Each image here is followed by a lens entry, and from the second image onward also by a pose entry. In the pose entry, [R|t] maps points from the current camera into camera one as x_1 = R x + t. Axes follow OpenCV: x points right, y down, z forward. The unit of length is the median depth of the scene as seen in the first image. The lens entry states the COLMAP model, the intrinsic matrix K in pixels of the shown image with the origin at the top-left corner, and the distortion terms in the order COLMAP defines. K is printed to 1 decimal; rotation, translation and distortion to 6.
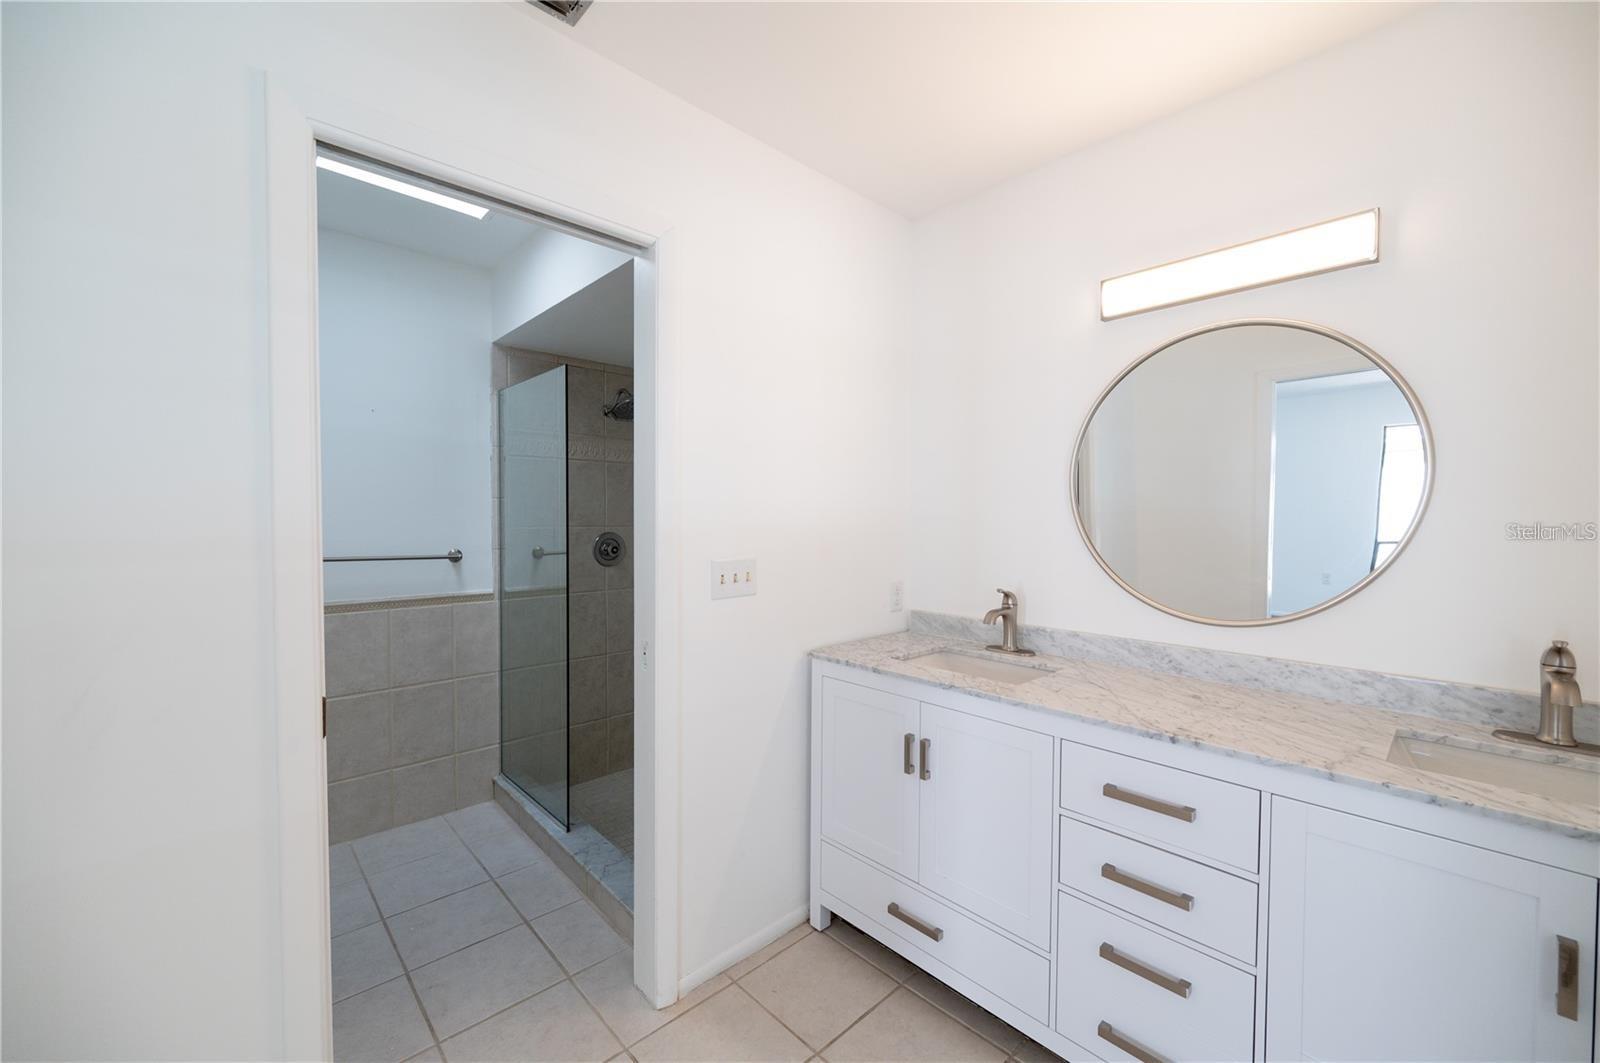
lens RADIAL K [[632.4, 0, 816.4], [0, 632.4, 532.7], [0, 0, 1]] dist [-0.001755, -0.000237]
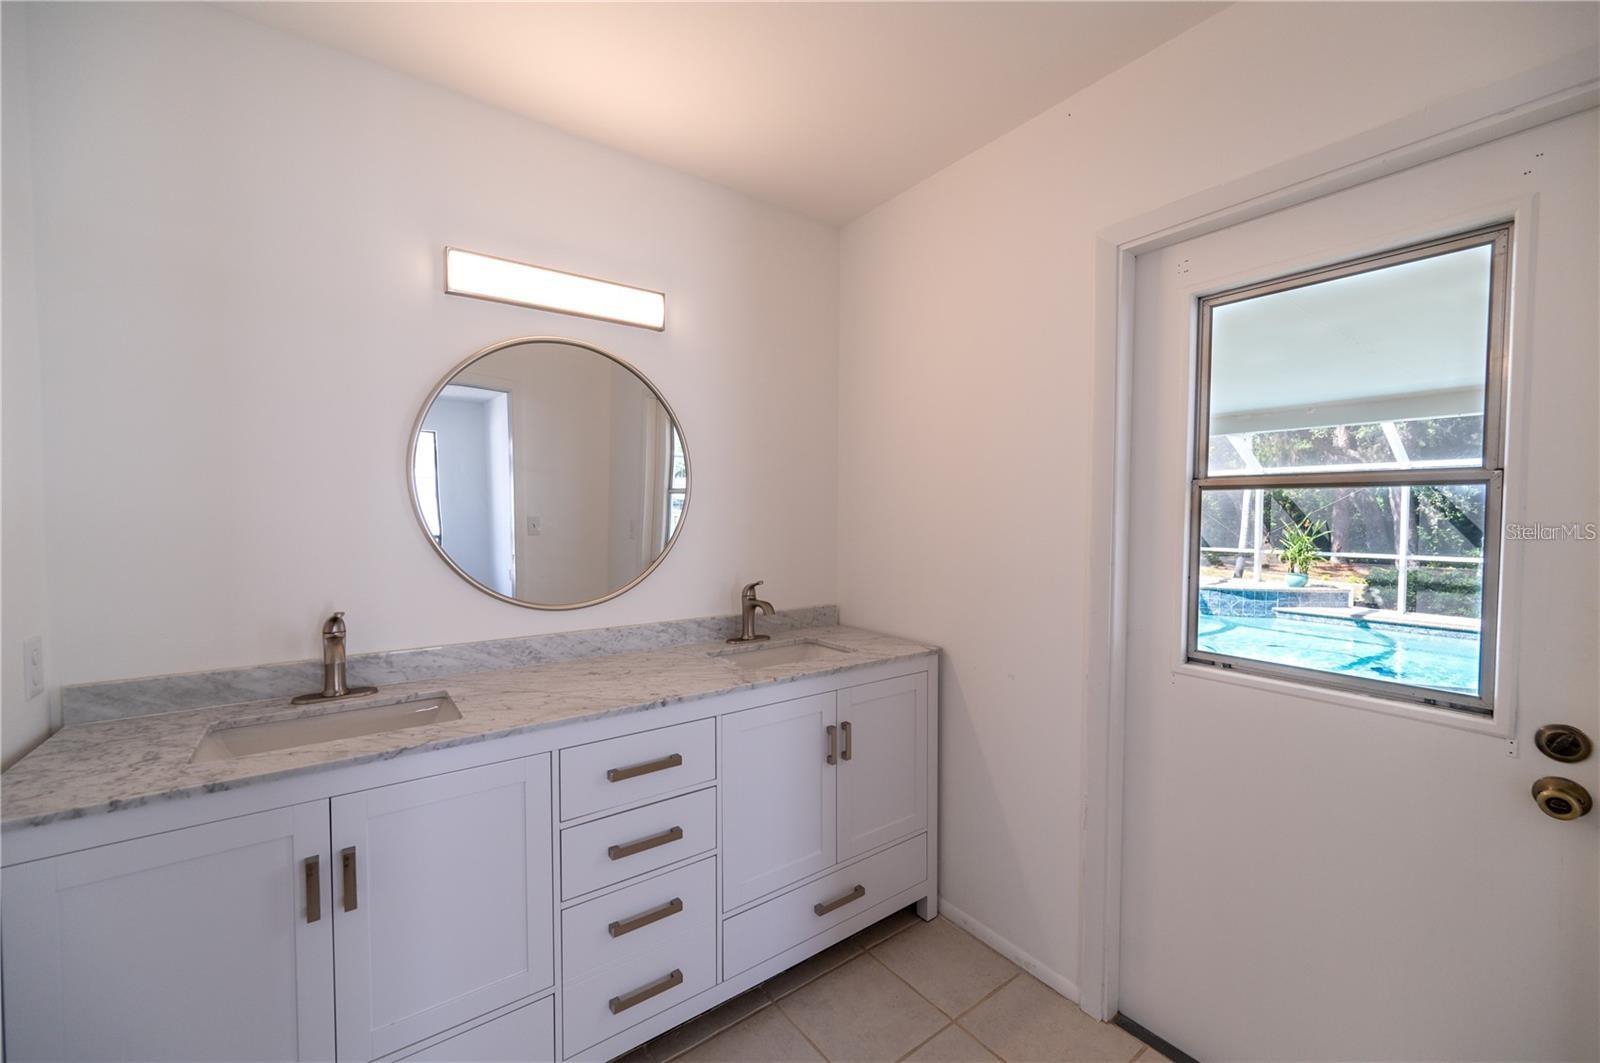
lens RADIAL K [[632.4, 0, 815.0], [0, 632.4, 529.6], [0, 0, 1]] dist [-0.001755, -0.000237]
pose [[0.128854, -0.031725, 0.991156, -0.463406], [0.022985, 0.999315, 0.028998, -0.019189], [-0.991397, 0.019045, 0.129495, 0.472448]]
